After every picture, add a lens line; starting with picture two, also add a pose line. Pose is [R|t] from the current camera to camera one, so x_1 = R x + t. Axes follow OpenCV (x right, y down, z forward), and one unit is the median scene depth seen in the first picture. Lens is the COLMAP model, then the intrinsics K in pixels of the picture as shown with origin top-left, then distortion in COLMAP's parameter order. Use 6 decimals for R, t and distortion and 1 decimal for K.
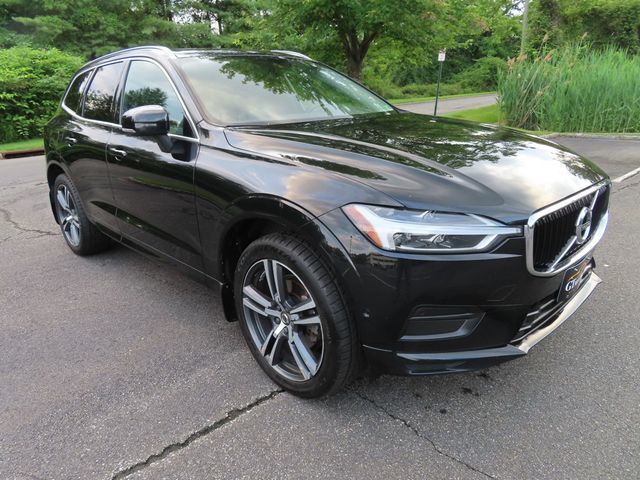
lens RADIAL K [[457.9, 0, 318.6], [0, 457.9, 240.2], [0, 0, 1]] dist [-0.008878, 0.005060]
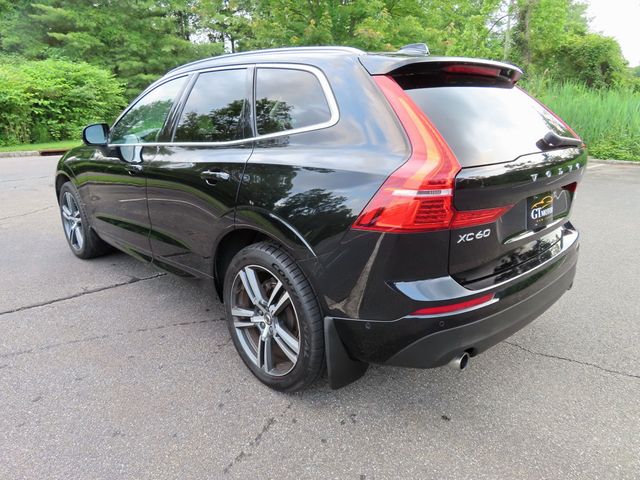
lens RADIAL K [[457.9, 0, 318.6], [0, 457.9, 240.2], [0, 0, 1]] dist [-0.008878, 0.005060]
pose [[0.998993, 0.043424, -0.011314, 0.033816], [-0.043771, 0.998514, -0.032477, 0.032694], [0.009887, 0.032939, 0.999408, -0.115050]]
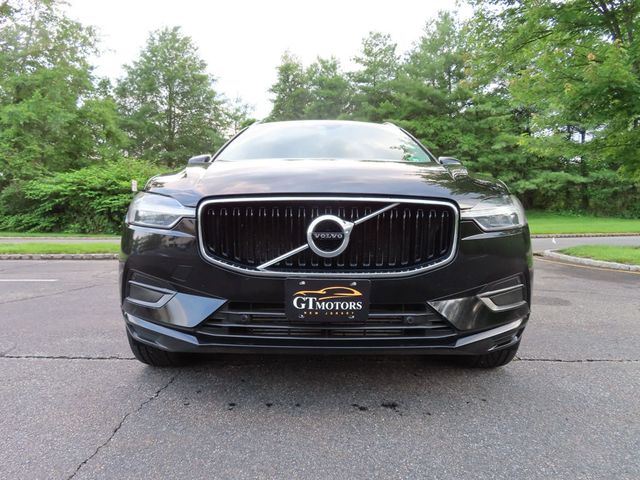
lens RADIAL K [[457.9, 0, 318.6], [0, 457.9, 240.2], [0, 0, 1]] dist [-0.008878, 0.005060]
pose [[0.716010, 0.082156, -0.693238, 0.114046], [-0.246191, 0.958965, -0.140631, 0.009643], [0.653237, 0.271362, 0.706855, 0.037399]]
